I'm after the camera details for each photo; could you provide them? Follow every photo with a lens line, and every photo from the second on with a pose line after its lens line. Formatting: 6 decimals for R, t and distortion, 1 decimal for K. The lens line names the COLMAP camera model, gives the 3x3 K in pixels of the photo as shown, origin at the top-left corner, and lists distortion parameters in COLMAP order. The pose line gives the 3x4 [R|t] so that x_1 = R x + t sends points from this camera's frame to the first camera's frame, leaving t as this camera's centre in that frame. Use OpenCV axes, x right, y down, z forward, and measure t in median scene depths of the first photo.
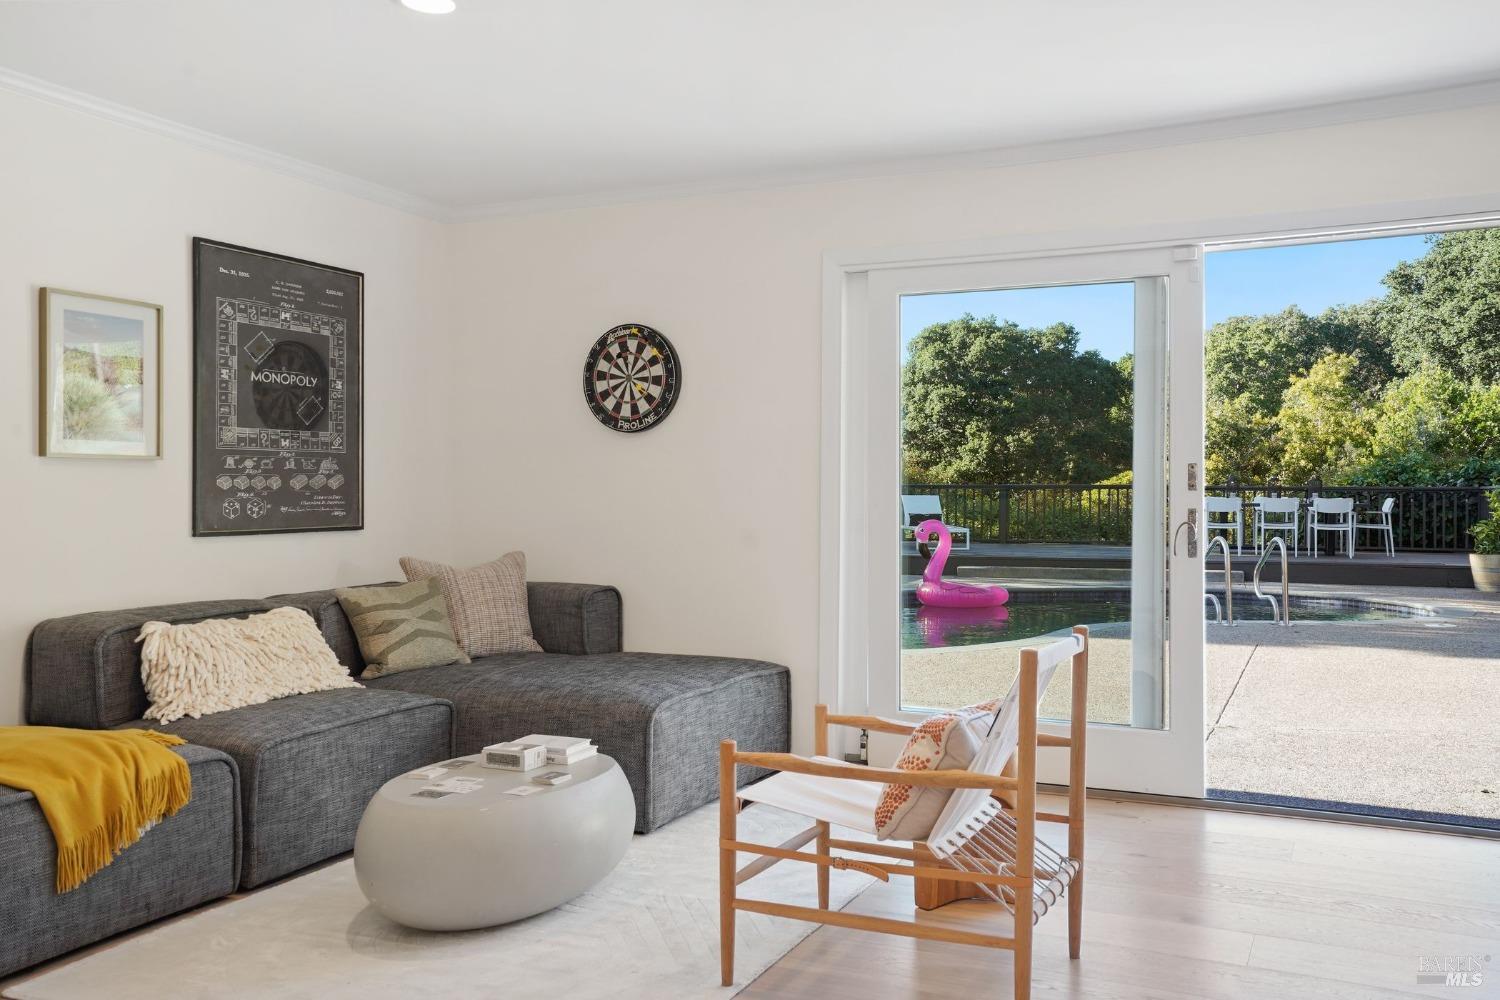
lens RADIAL K [[1306.3, 0, 759.9], [0, 1306.3, 503.8], [0, 0, 1]] dist [0.012836, 0.023782]
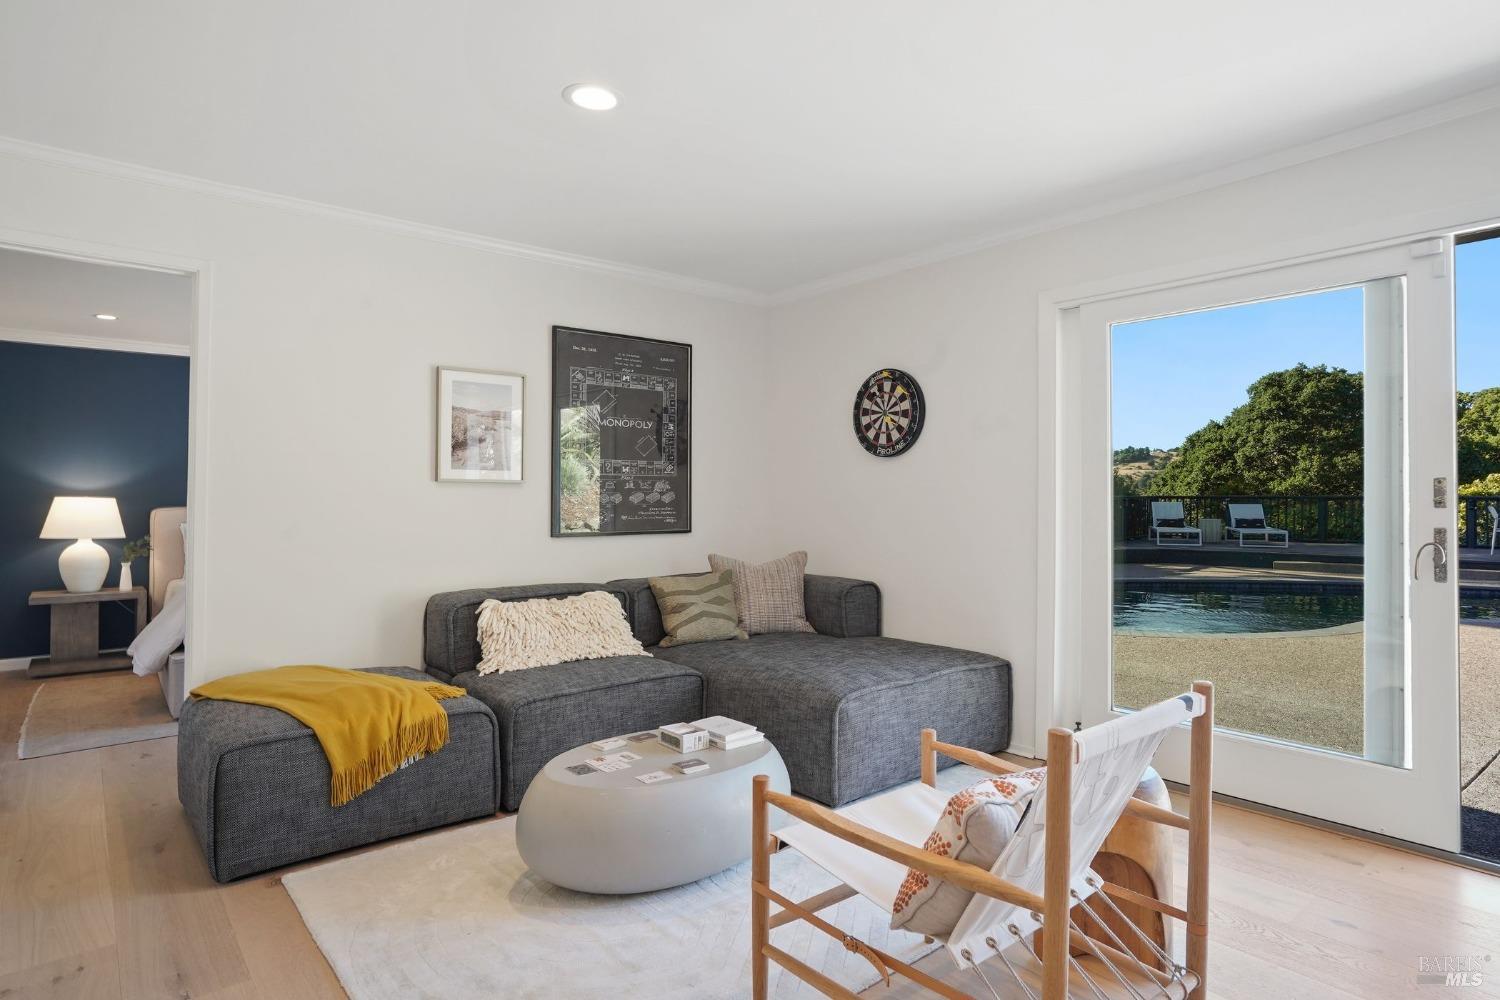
lens RADIAL K [[829.2, 0, 744.6], [0, 829.2, 491.7], [0, 0, 1]] dist [-0.032075, 0.006240]
pose [[0.900430, -0.003493, -0.434988, 0.123695], [-0.005281, 0.999806, -0.018959, -0.006733], [0.434970, 0.019369, 0.900237, 0.249652]]
